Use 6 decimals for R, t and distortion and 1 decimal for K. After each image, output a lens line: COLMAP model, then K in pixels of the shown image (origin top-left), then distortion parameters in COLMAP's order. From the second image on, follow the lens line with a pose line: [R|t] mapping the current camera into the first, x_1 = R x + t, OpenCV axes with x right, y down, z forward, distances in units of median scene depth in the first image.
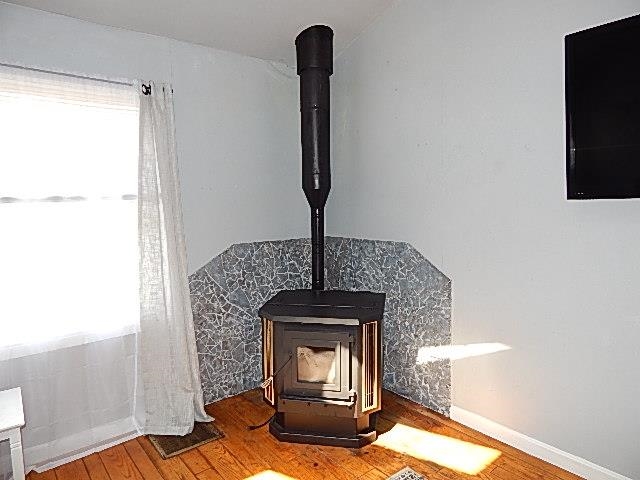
lens RADIAL K [[419.2, 0, 319.5], [0, 419.2, 236.7], [0, 0, 1]] dist [-0.000113, 0.000790]
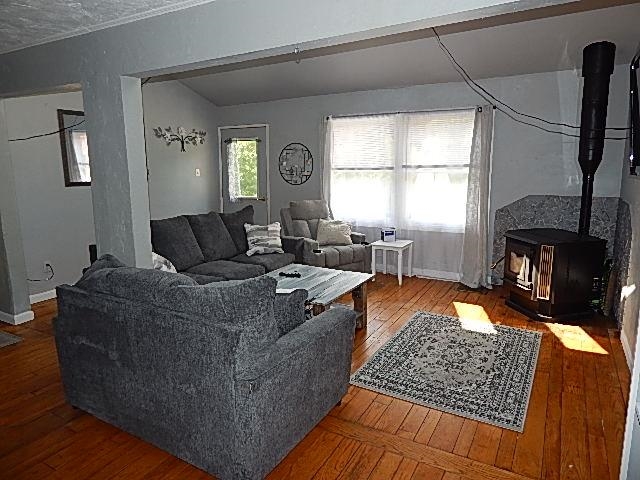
lens RADIAL K [[419.2, 0, 319.5], [0, 419.2, 236.7], [0, 0, 1]] dist [-0.000113, 0.000790]
pose [[0.350762, 0.175390, -0.919894, 1.163961], [-0.076453, 0.984389, 0.158534, -0.020764], [0.933339, 0.014721, 0.358695, -0.371342]]
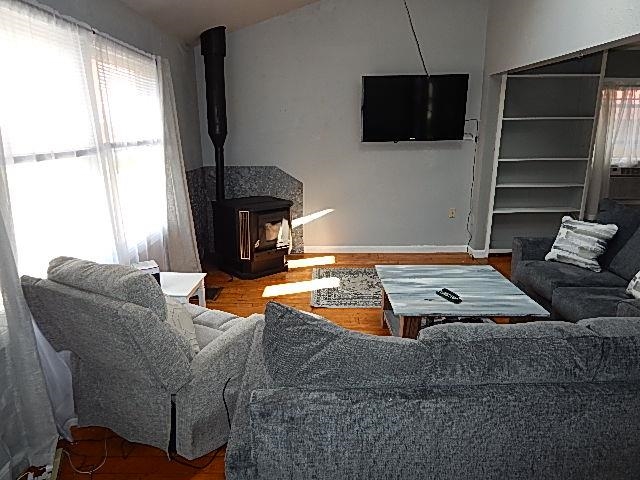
lens RADIAL K [[419.2, 0, 319.5], [0, 419.2, 236.7], [0, 0, 1]] dist [-0.000113, 0.000790]
pose [[0.633815, -0.175200, 0.753381, -1.167945], [0.056833, 0.981925, 0.180535, -0.001240], [-0.771394, -0.071609, 0.632316, -0.327580]]
